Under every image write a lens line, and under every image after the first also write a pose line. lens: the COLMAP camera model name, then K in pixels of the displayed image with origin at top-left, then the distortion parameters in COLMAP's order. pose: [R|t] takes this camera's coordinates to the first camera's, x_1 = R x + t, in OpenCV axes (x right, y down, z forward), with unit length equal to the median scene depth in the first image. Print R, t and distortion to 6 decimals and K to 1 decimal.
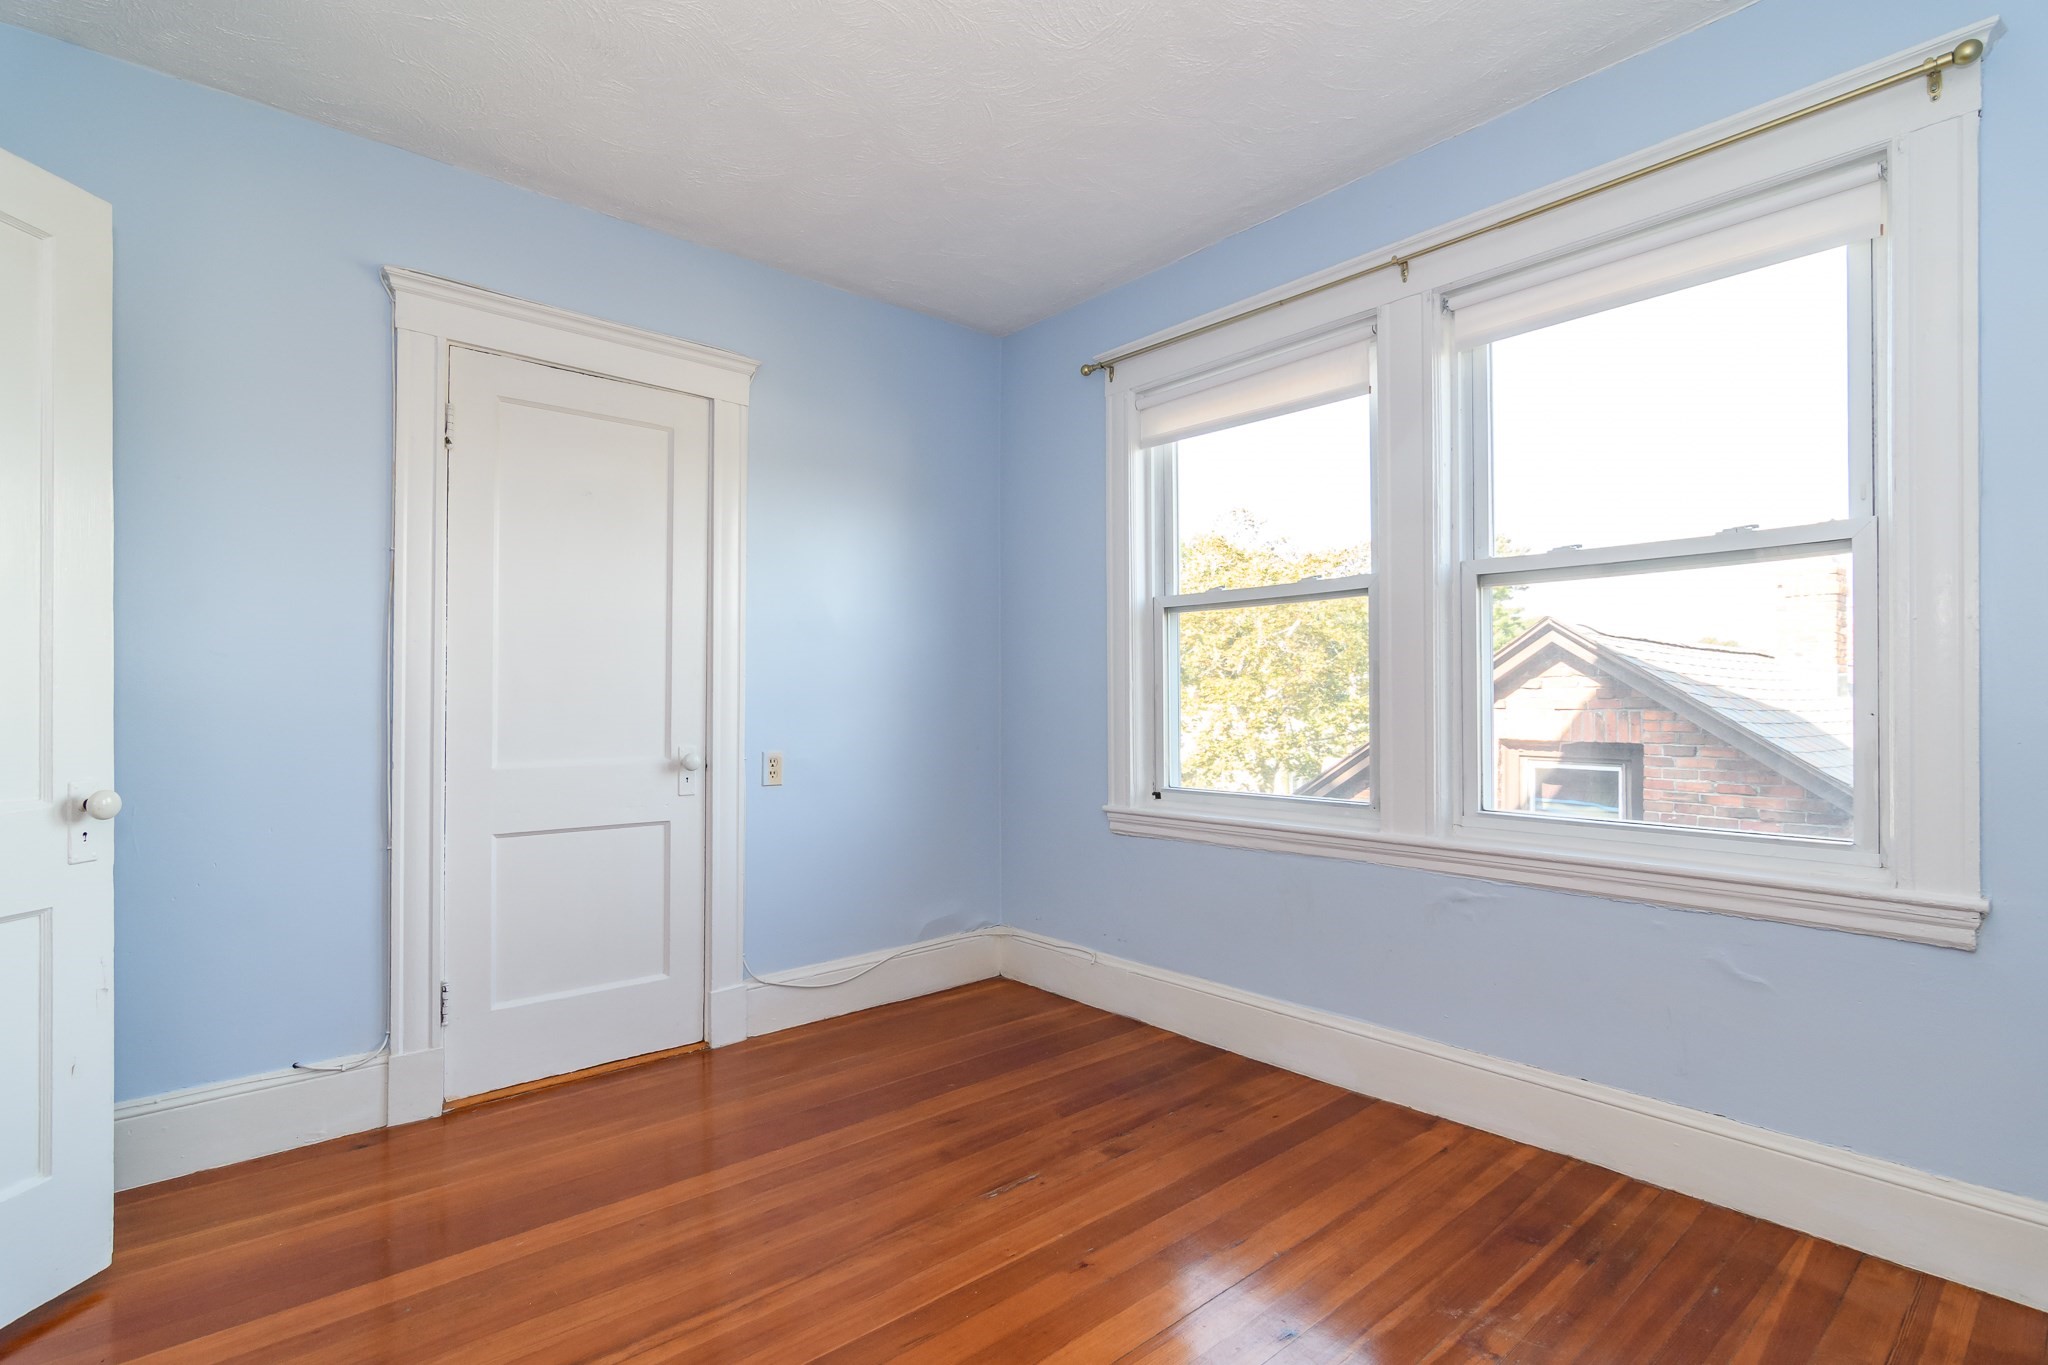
lens RADIAL K [[976.7, 0, 1024.8], [0, 976.7, 693.2], [0, 0, 1]] dist [0.000128, 0.000911]
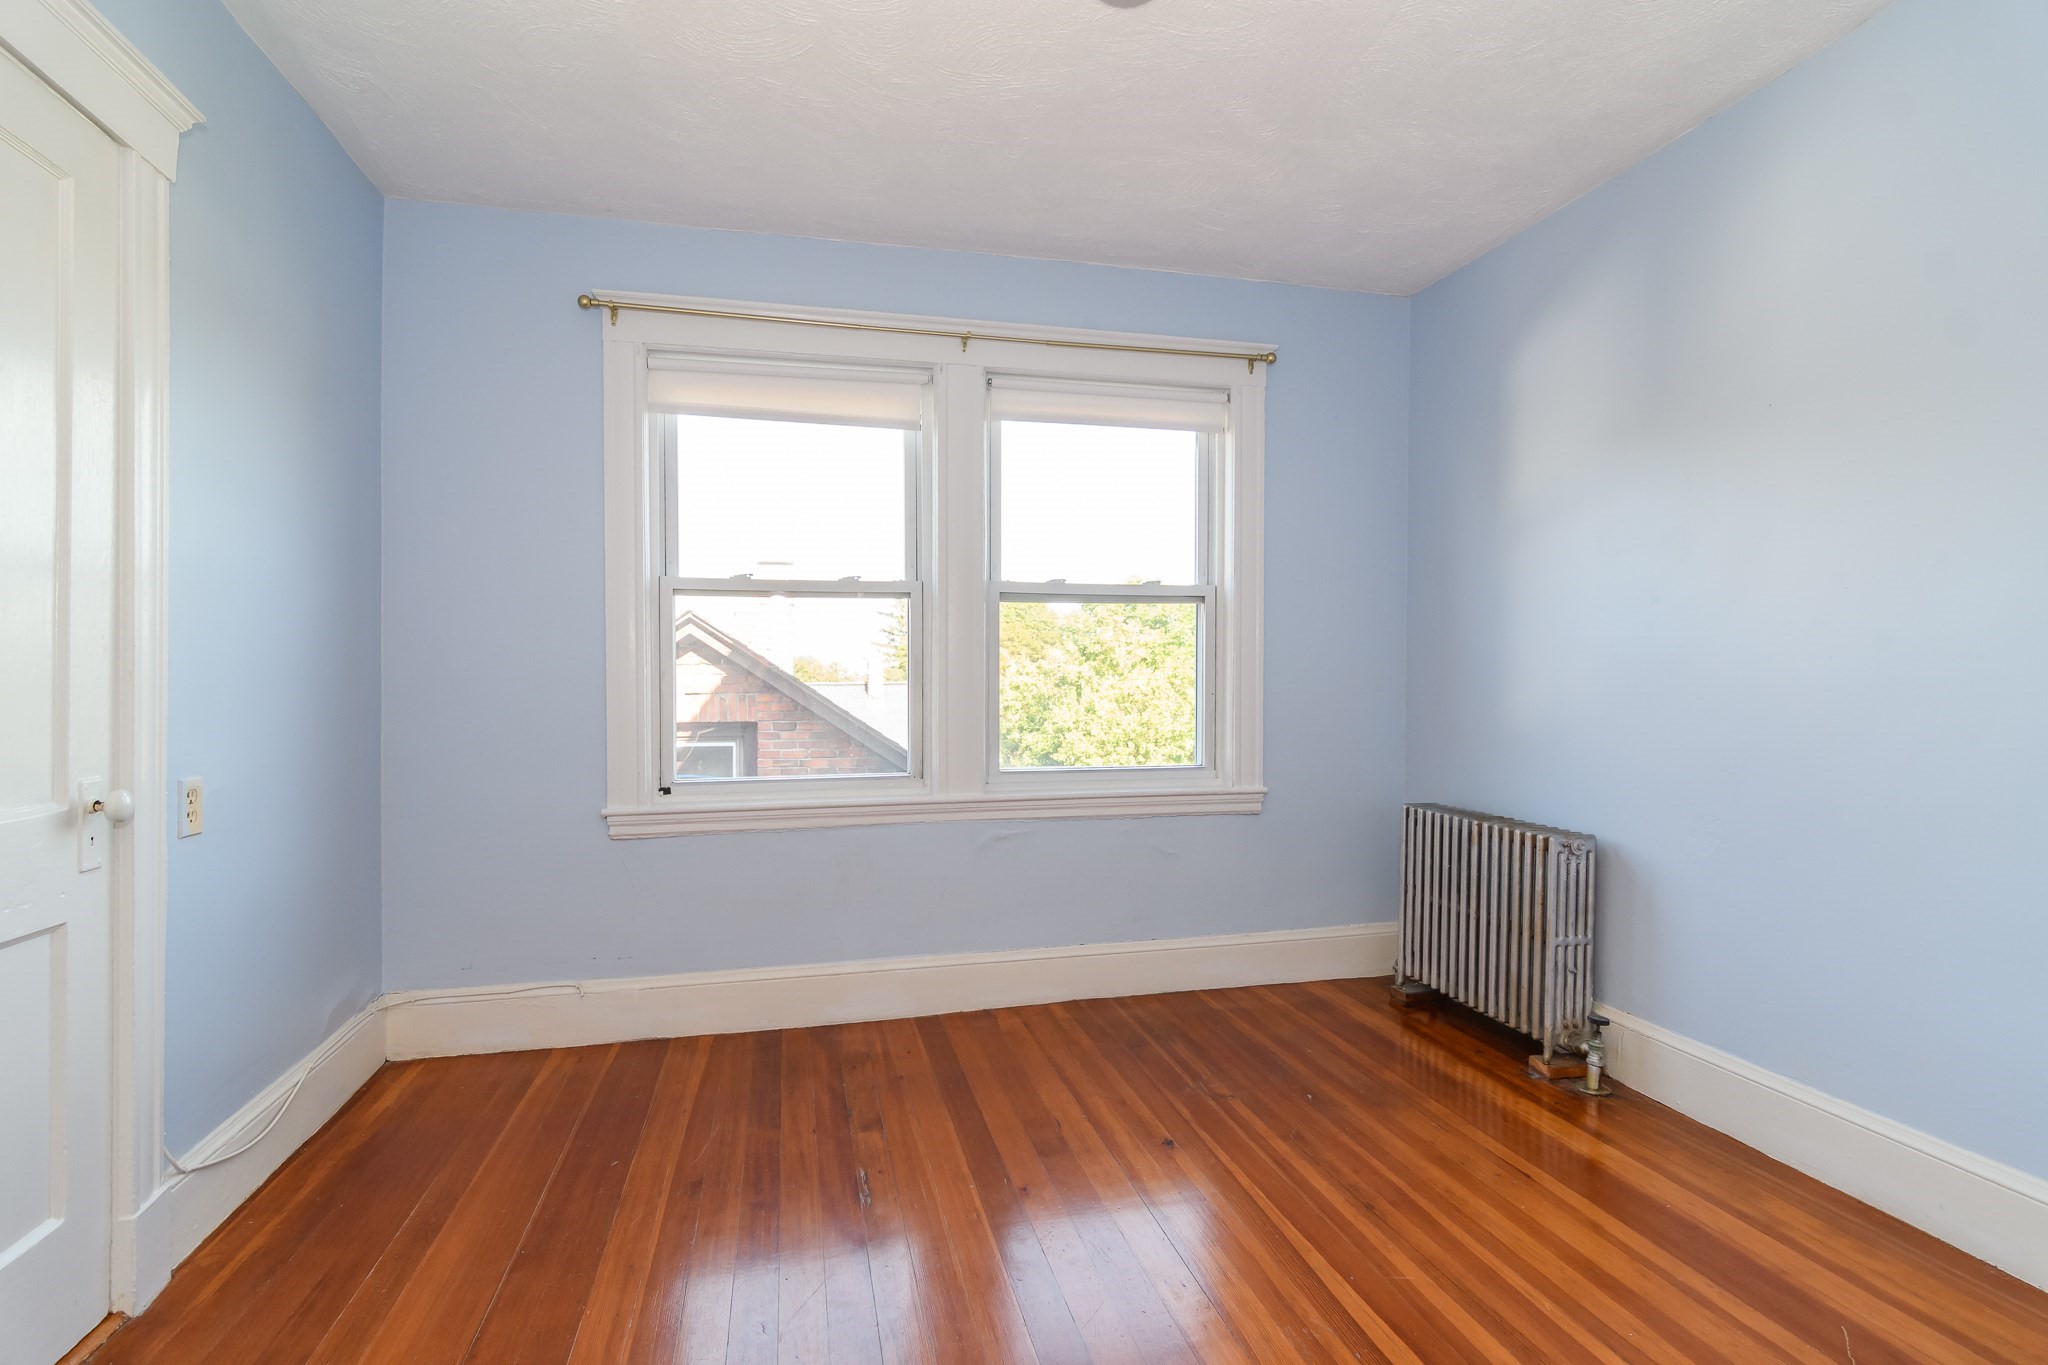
lens RADIAL K [[977.1, 0, 1024.0], [0, 977.1, 682.5], [0, 0, 1]] dist [0.001270, 0.000657]
pose [[0.468041, -0.000228, 0.883707, -0.571525], [-0.003850, 0.999990, 0.002297, -0.001738], [-0.883698, -0.004477, 0.468036, 0.289169]]
